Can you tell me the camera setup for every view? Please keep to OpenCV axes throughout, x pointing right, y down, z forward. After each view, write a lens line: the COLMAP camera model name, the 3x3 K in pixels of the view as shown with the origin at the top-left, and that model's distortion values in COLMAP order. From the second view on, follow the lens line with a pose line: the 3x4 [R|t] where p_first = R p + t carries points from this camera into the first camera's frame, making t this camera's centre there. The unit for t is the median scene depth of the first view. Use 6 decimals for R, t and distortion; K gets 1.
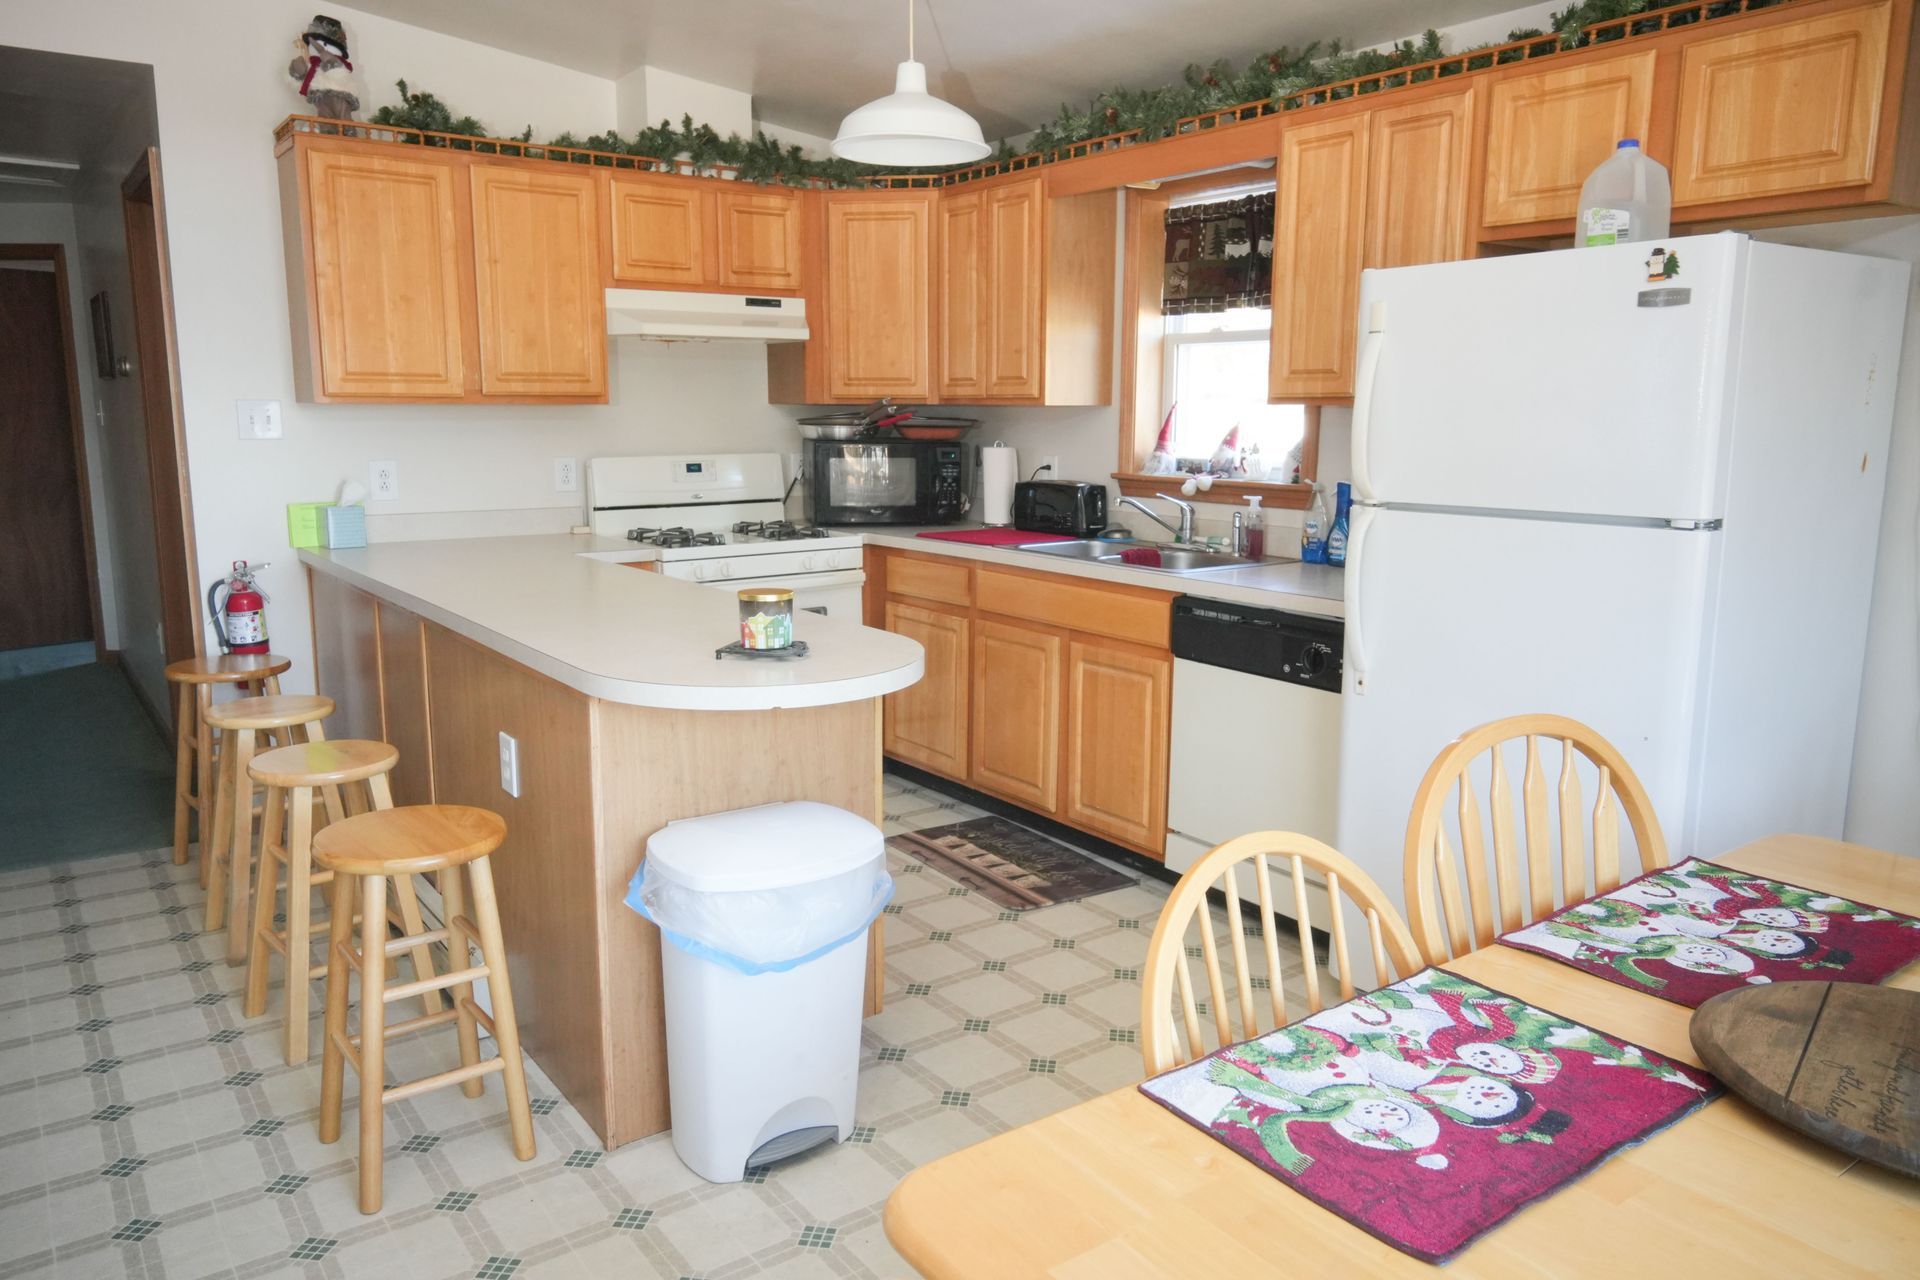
lens RADIAL K [[1344.5, 0, 964.5], [0, 1344.5, 643.4], [0, 0, 1]] dist [0.005273, 0.000970]
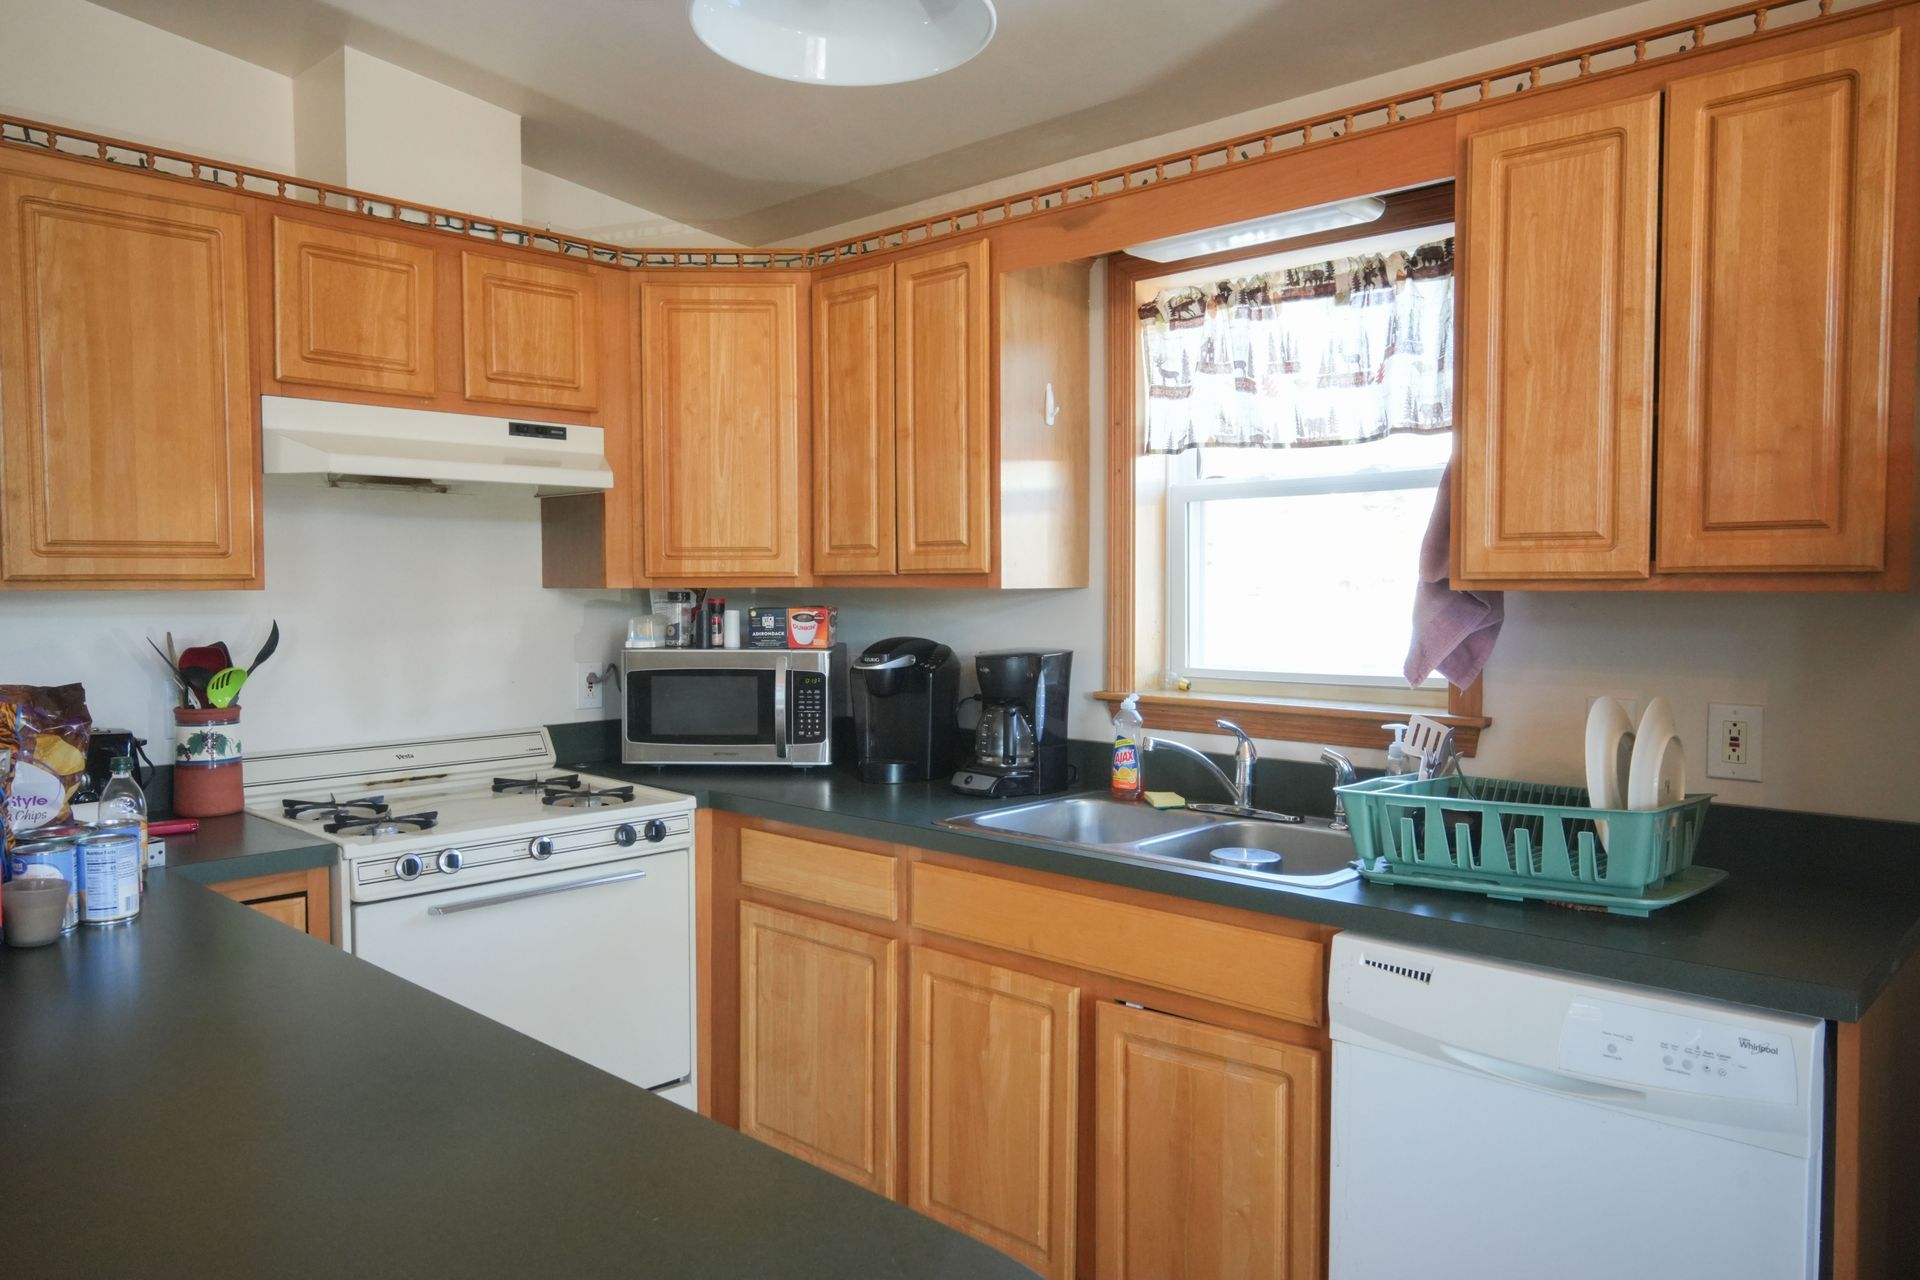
lens RADIAL K [[1344.5, 0, 960.9], [0, 1344.5, 630.0], [0, 0, 1]] dist [0.005273, 0.000970]
pose [[0.983869, -0.012525, 0.178451, -0.067478], [0.035726, 0.991208, -0.127397, -0.071112], [-0.175287, 0.131718, 0.975666, 0.355536]]
